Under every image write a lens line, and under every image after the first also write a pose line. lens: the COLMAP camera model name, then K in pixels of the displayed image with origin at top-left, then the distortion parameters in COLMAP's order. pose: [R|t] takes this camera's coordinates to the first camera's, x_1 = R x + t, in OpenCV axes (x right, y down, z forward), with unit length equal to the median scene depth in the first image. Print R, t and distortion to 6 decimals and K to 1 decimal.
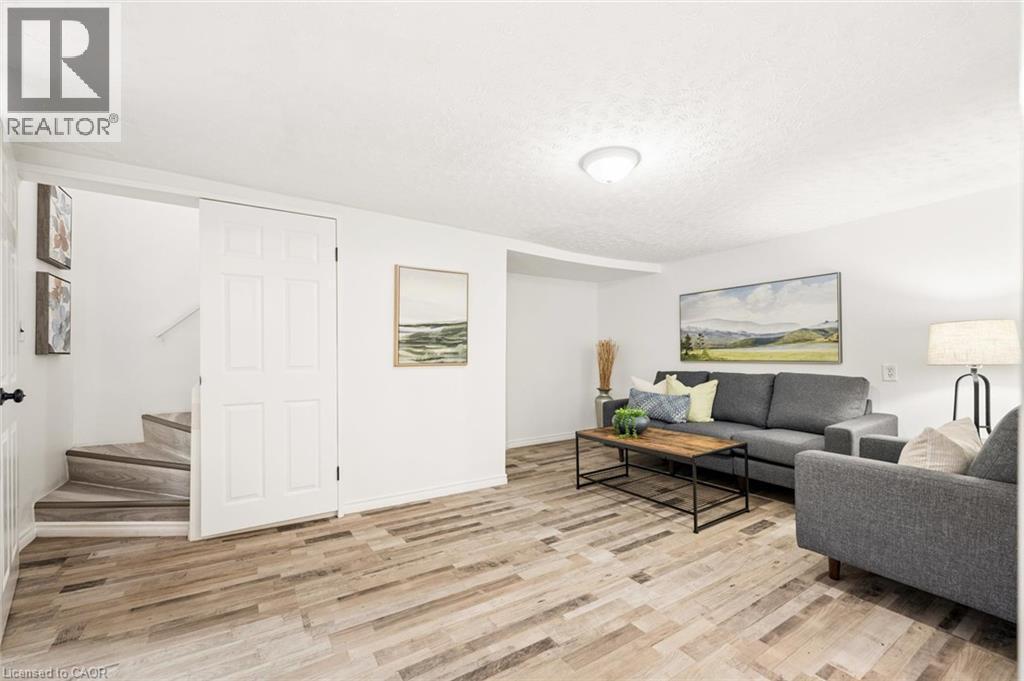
lens RADIAL K [[416.2, 0, 509.0], [0, 416.2, 330.2], [0, 0, 1]] dist [0.002435, -0.000097]
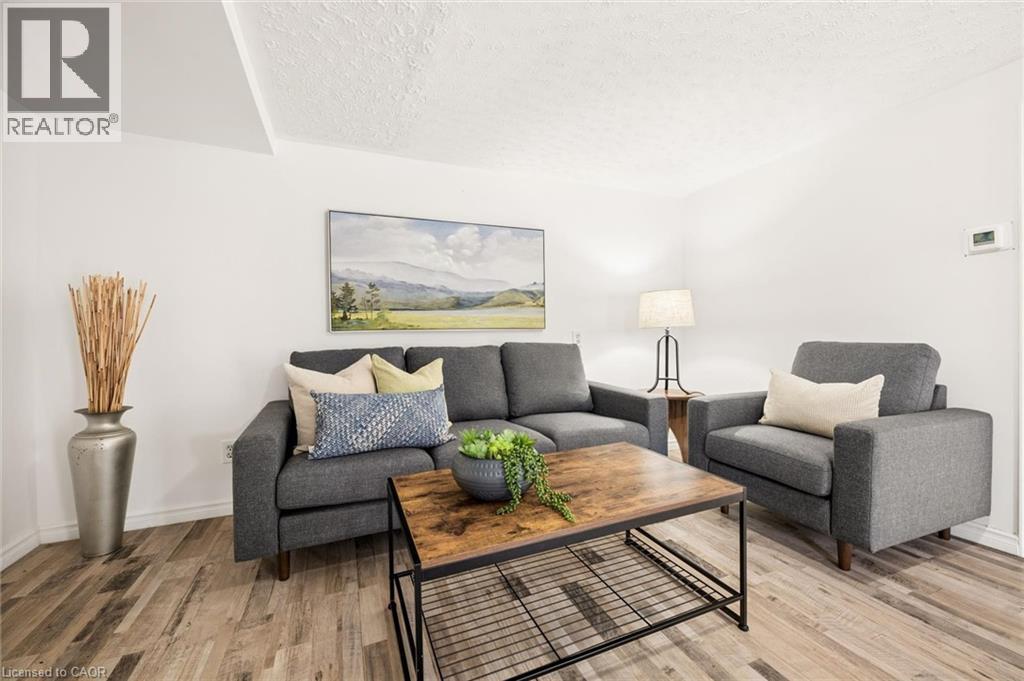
lens RADIAL K [[408.1, 0, 509.6], [0, 408.1, 336.6], [0, 0, 1]] dist [0.000837, -0.000423]
pose [[0.179835, -0.000713, 0.983697, -0.074414], [-0.046881, 0.998857, 0.009295, 0.070324], [-0.982579, -0.047788, 0.179596, 0.728599]]
